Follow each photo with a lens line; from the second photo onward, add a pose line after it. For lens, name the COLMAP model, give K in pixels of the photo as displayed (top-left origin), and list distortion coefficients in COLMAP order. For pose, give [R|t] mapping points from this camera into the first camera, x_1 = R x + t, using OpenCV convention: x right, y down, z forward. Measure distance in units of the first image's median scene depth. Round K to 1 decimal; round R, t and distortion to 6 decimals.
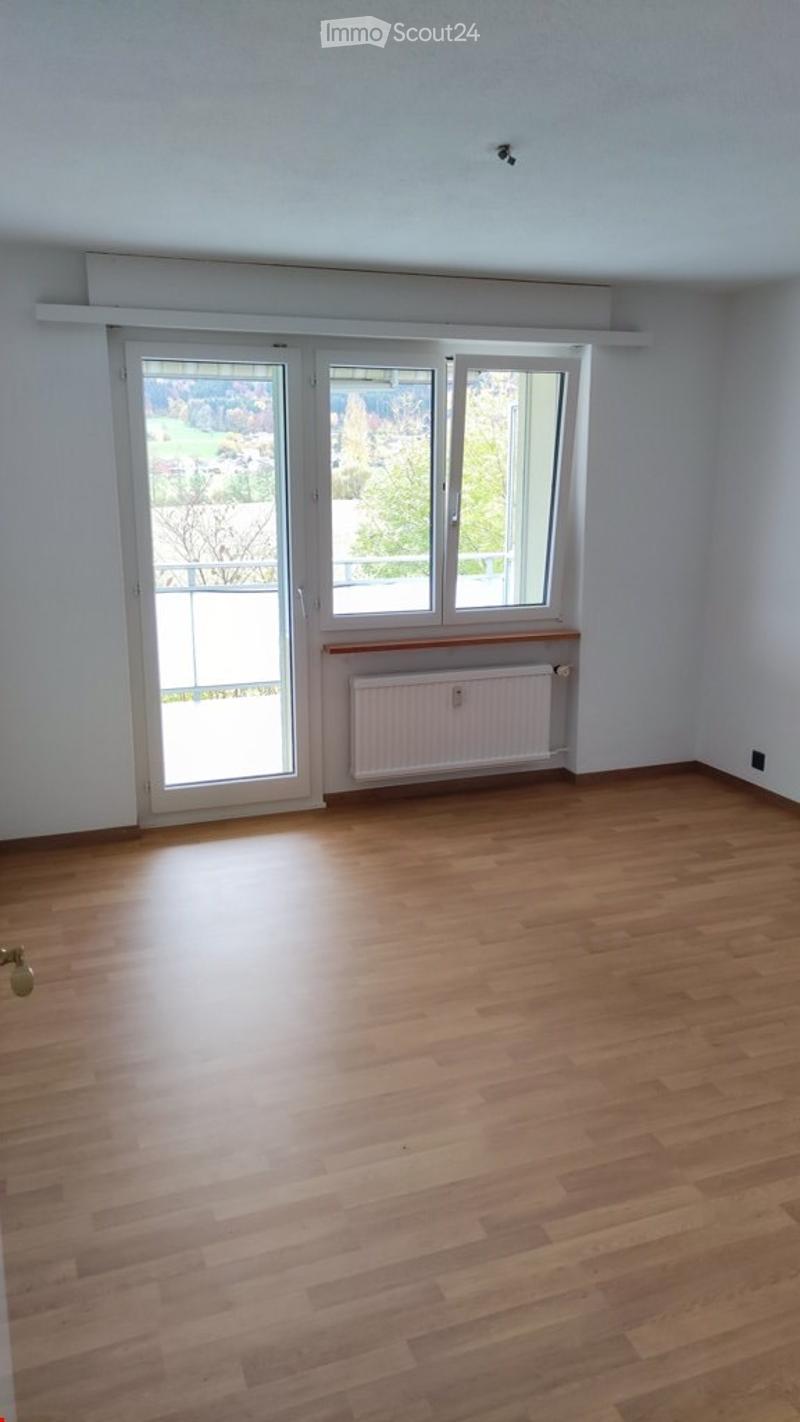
lens RADIAL K [[1056.8, 0, 404.1], [0, 1056.8, 740.1], [0, 0, 1]] dist [0.000937, 0.000687]
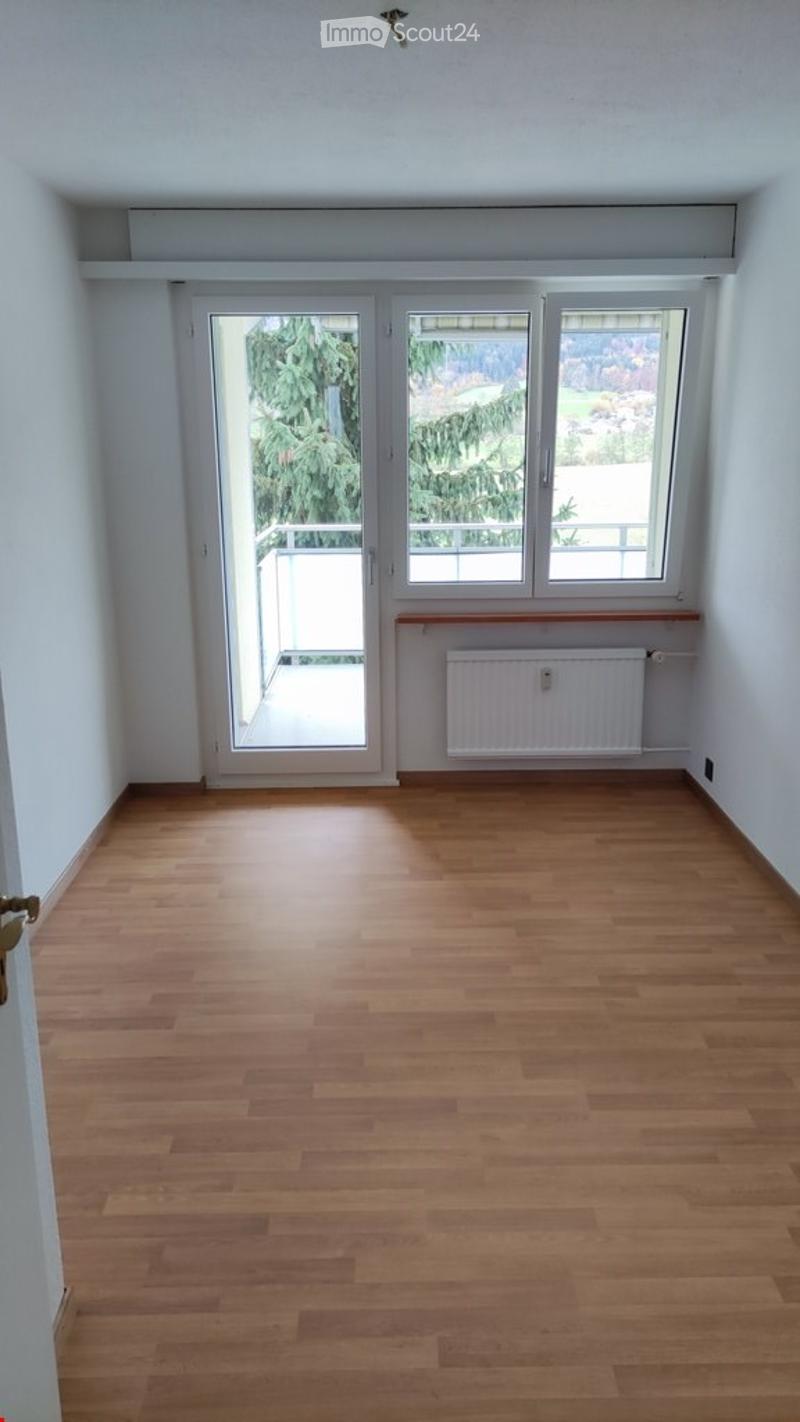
lens RADIAL K [[1056.1, 0, 400.0], [0, 1056.1, 711.0], [0, 0, 1]] dist [0.057513, -0.006488]
pose [[0.941092, 0.077194, -0.329221, 0.233571], [-0.074549, 0.997003, 0.020669, -0.022475], [0.329830, 0.005092, 0.944027, 0.105338]]
